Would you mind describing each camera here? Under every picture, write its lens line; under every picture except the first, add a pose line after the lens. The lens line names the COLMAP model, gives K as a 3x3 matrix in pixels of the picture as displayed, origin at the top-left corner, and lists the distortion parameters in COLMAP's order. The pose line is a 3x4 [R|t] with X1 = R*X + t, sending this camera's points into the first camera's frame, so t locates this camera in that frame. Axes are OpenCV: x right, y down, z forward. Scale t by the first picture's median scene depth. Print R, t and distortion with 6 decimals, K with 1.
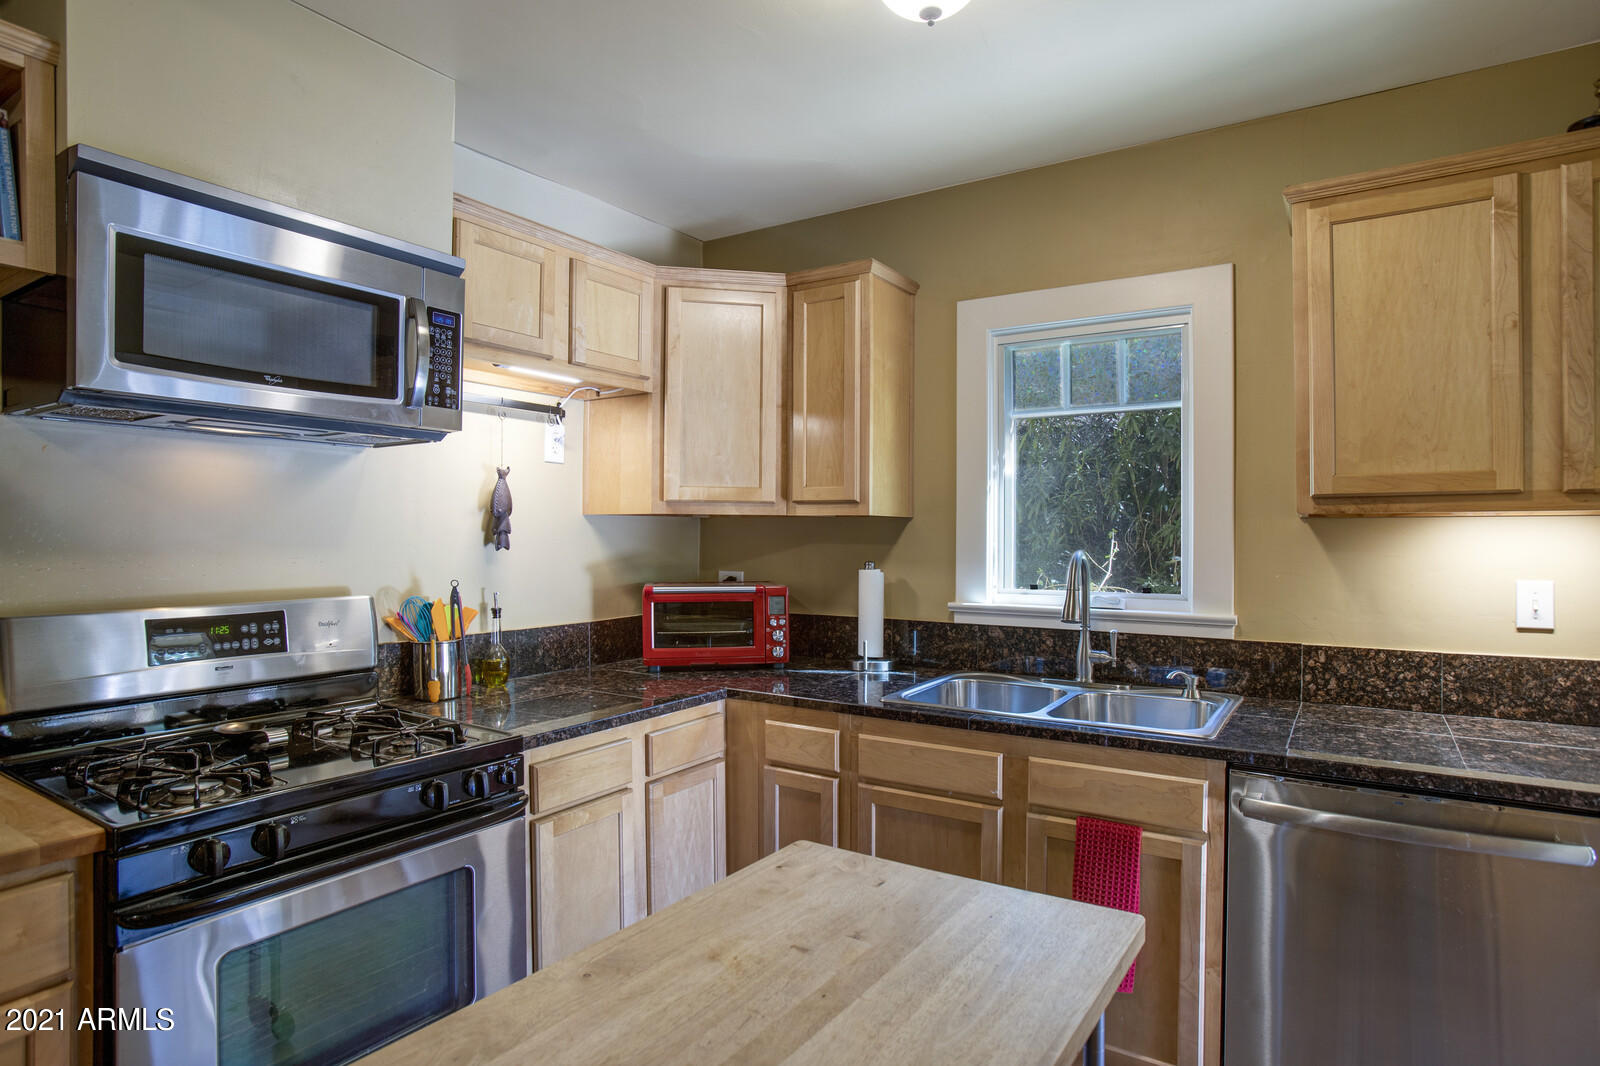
lens RADIAL K [[869.4, 0, 795.4], [0, 869.4, 537.1], [0, 0, 1]] dist [-0.072384, 0.045205]
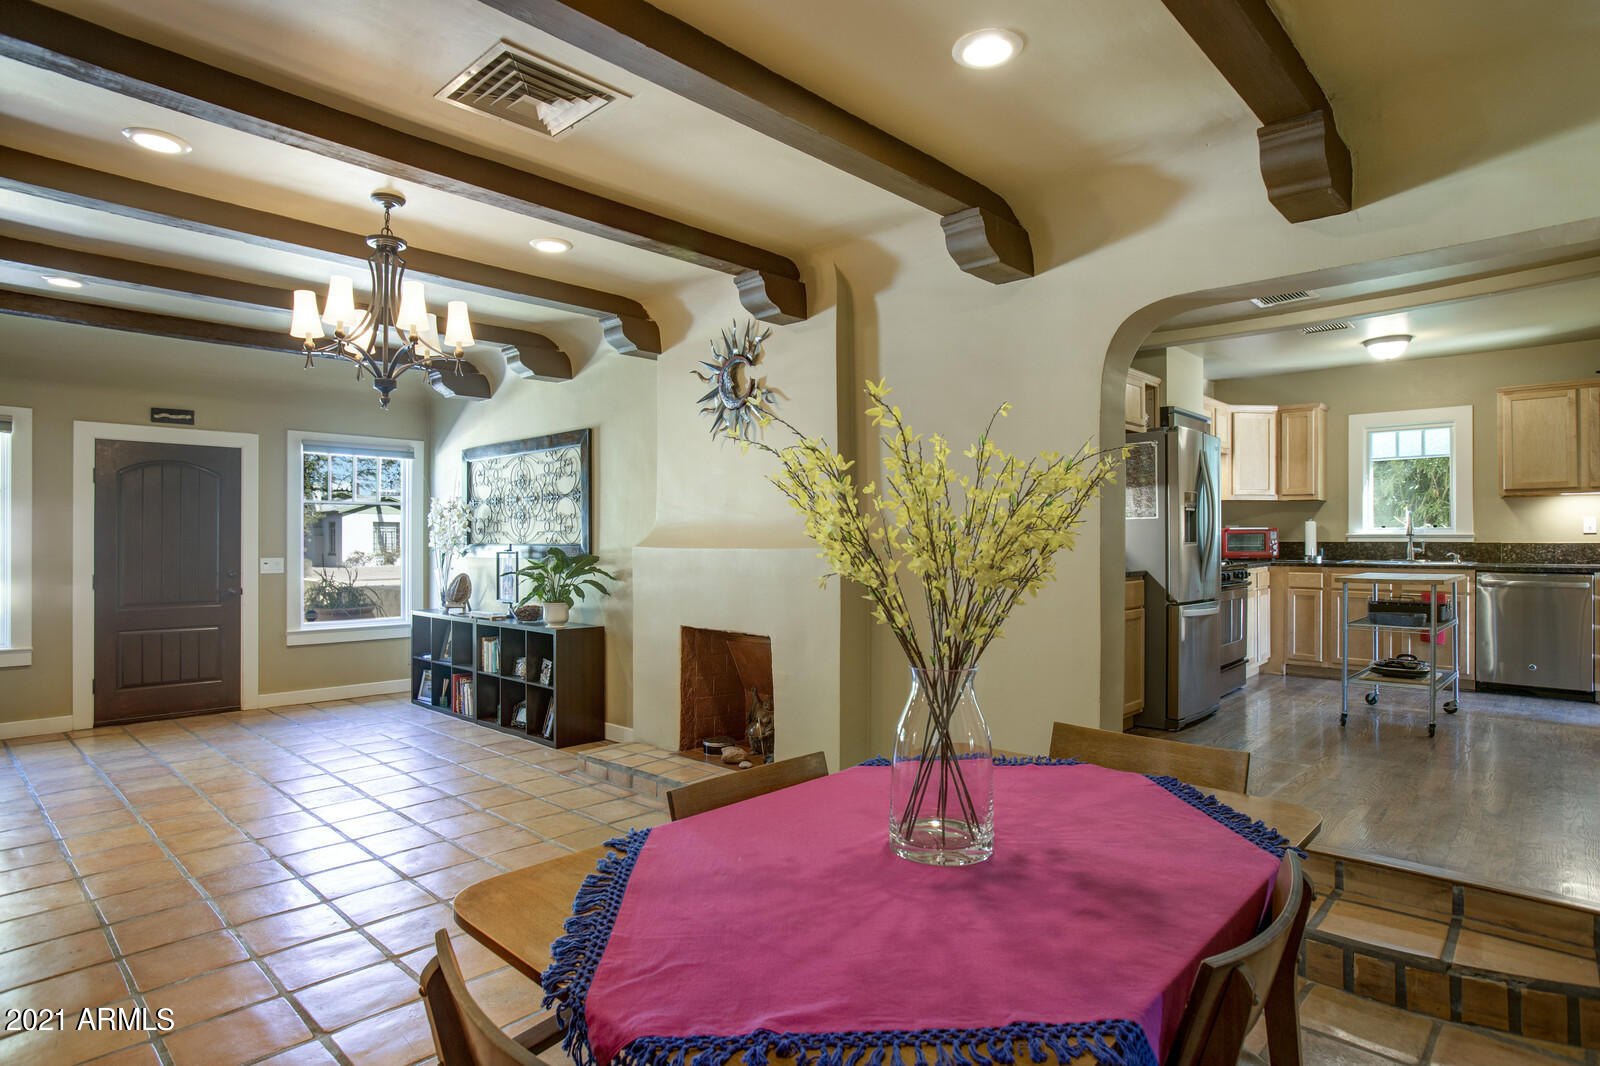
lens RADIAL K [[869.4, 0, 795.4], [0, 869.4, 537.1], [0, 0, 1]] dist [-0.072384, 0.045205]
pose [[0.985495, -0.002969, -0.169681, -1.240005], [0.002293, 0.999989, -0.004179, 0.114980], [0.169691, 0.003729, 0.985490, -2.163534]]
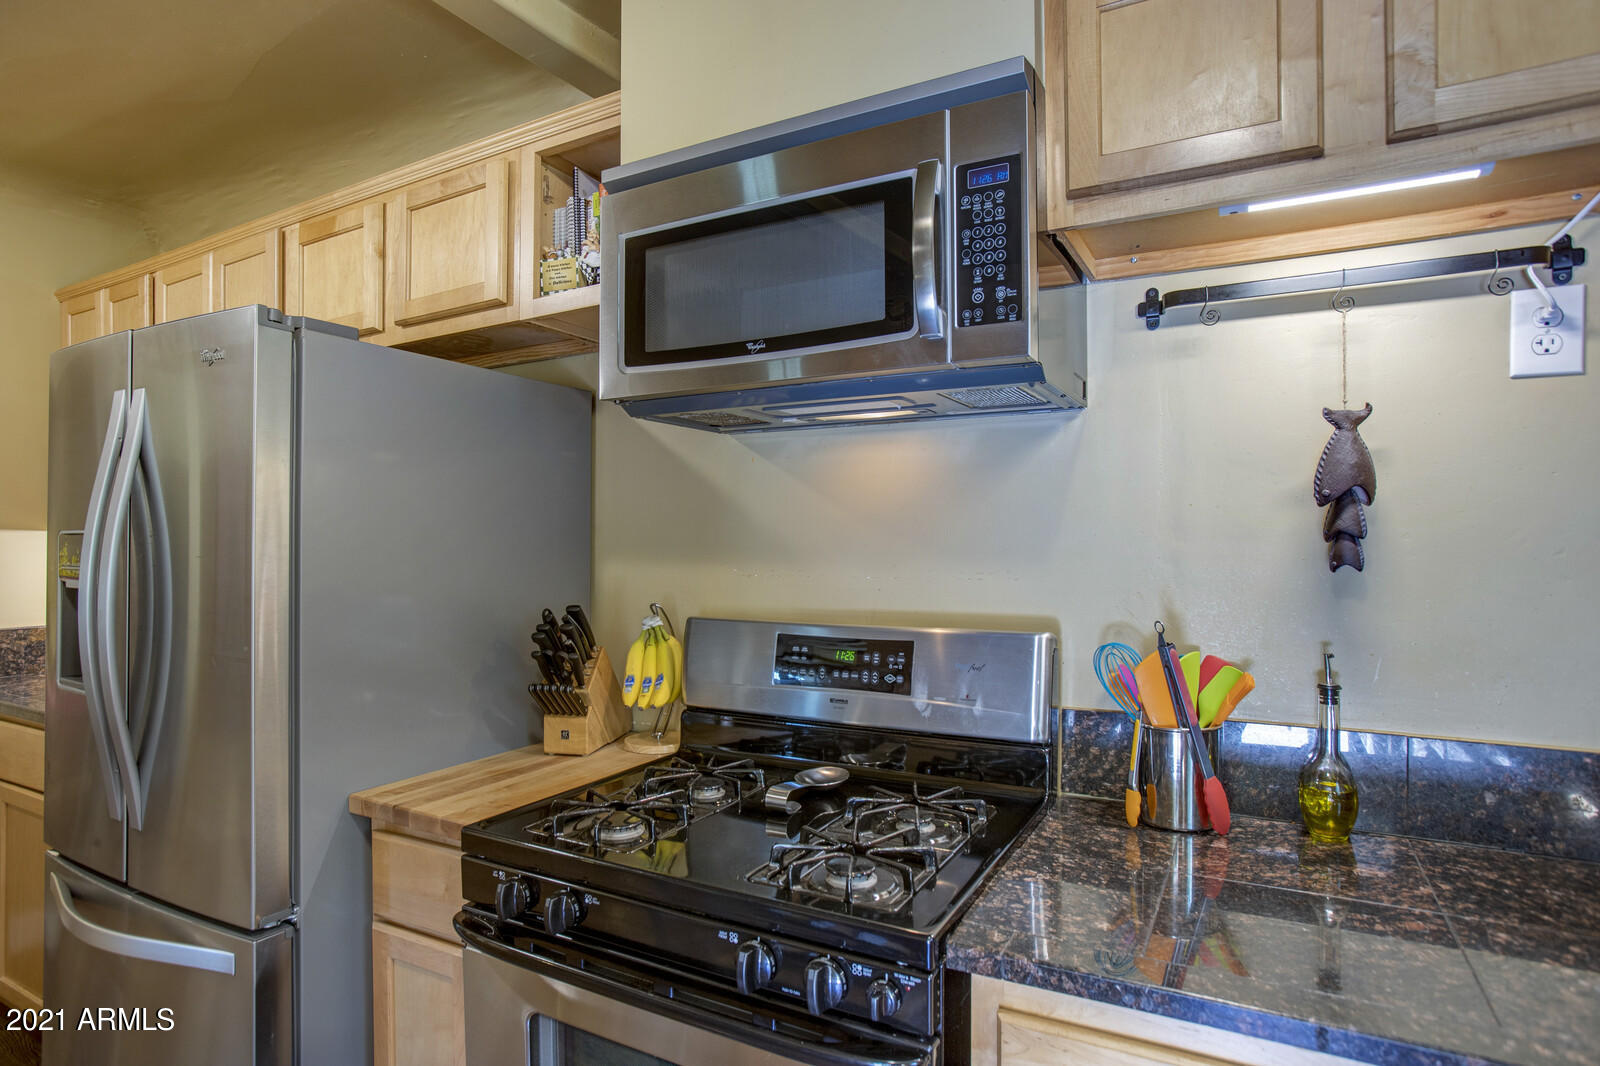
lens RADIAL K [[869.4, 0, 795.4], [0, 869.4, 537.1], [0, 0, 1]] dist [-0.072384, 0.045205]
pose [[0.075952, -0.013351, -0.997022, 0.169070], [-0.002664, 0.999904, -0.013592, 0.003791], [0.997108, 0.003688, 0.075909, 0.837609]]
